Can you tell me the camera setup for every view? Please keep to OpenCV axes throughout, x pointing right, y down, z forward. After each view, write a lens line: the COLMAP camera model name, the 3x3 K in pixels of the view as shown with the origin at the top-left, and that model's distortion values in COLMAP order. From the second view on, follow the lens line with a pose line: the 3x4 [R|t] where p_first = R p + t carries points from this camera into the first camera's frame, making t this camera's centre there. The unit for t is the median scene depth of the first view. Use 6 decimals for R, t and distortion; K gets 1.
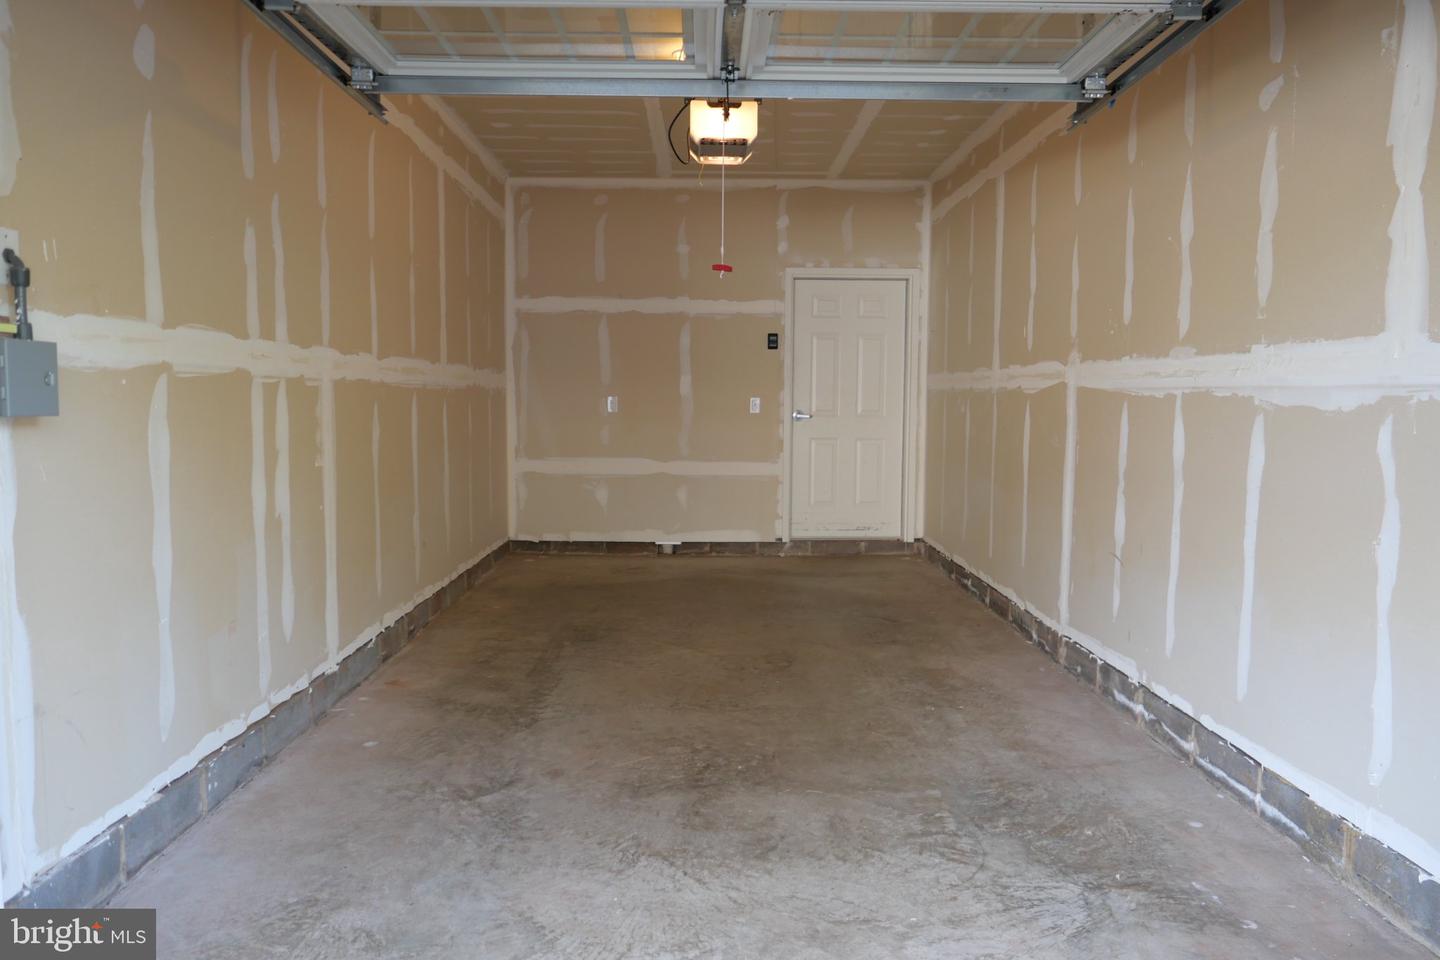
lens RADIAL K [[995.5, 0, 717.7], [0, 995.5, 478.5], [0, 0, 1]] dist [-0.023048, 0.015930]
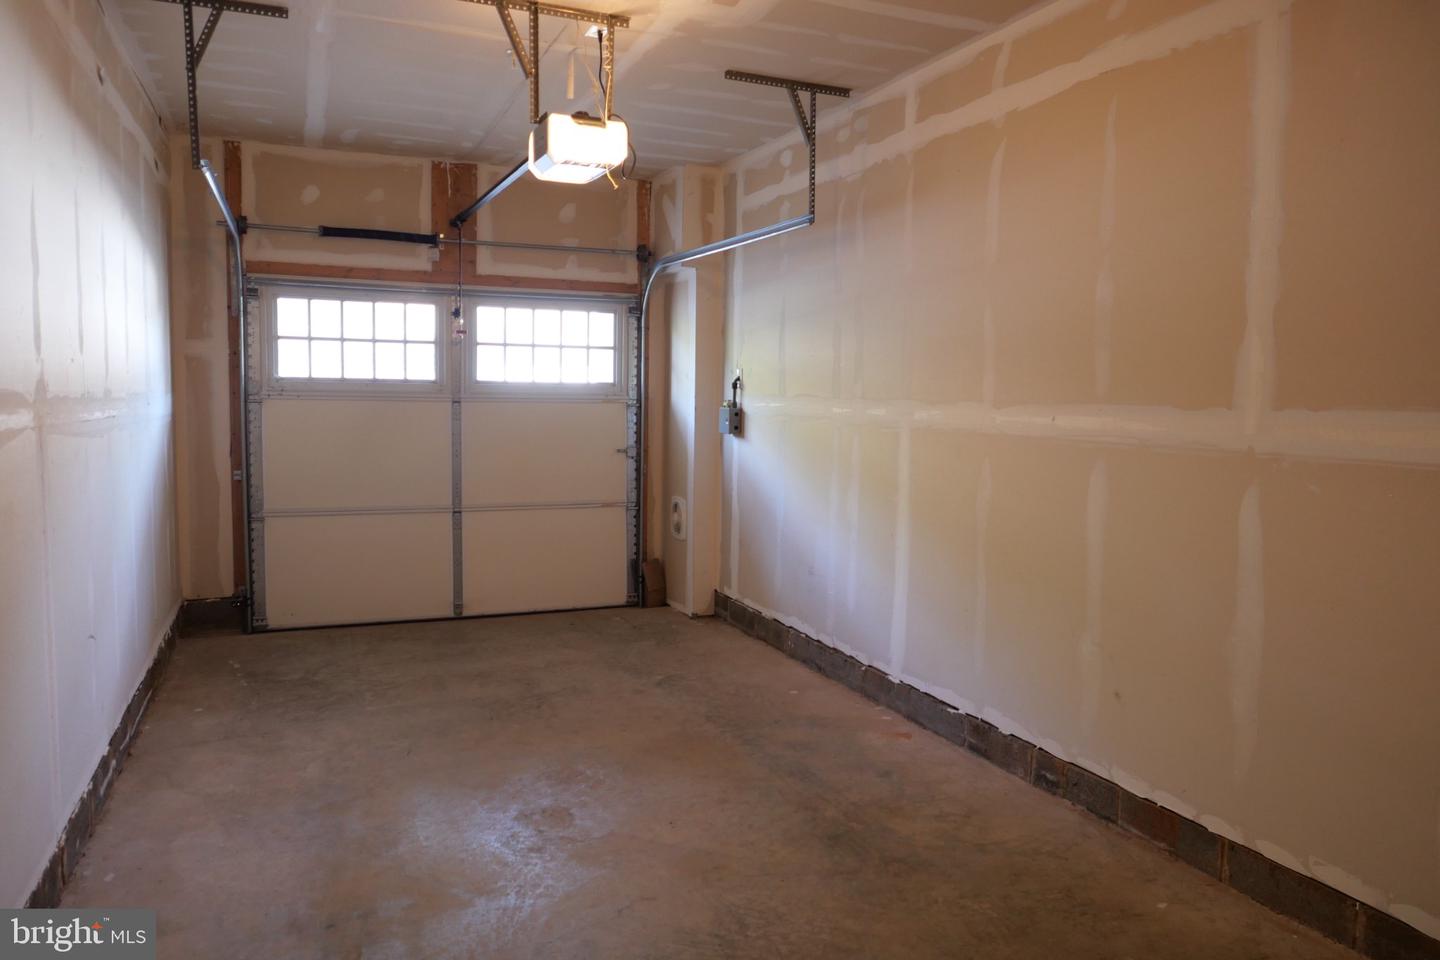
lens RADIAL K [[995.5, 0, 715.0], [0, 995.5, 478.2], [0, 0, 1]] dist [-0.023048, 0.015930]
pose [[-0.927420, 0.012338, -0.373819, 0.240292], [-0.049265, 0.986718, 0.154790, -0.214033], [0.370764, 0.161972, -0.914494, 2.032997]]
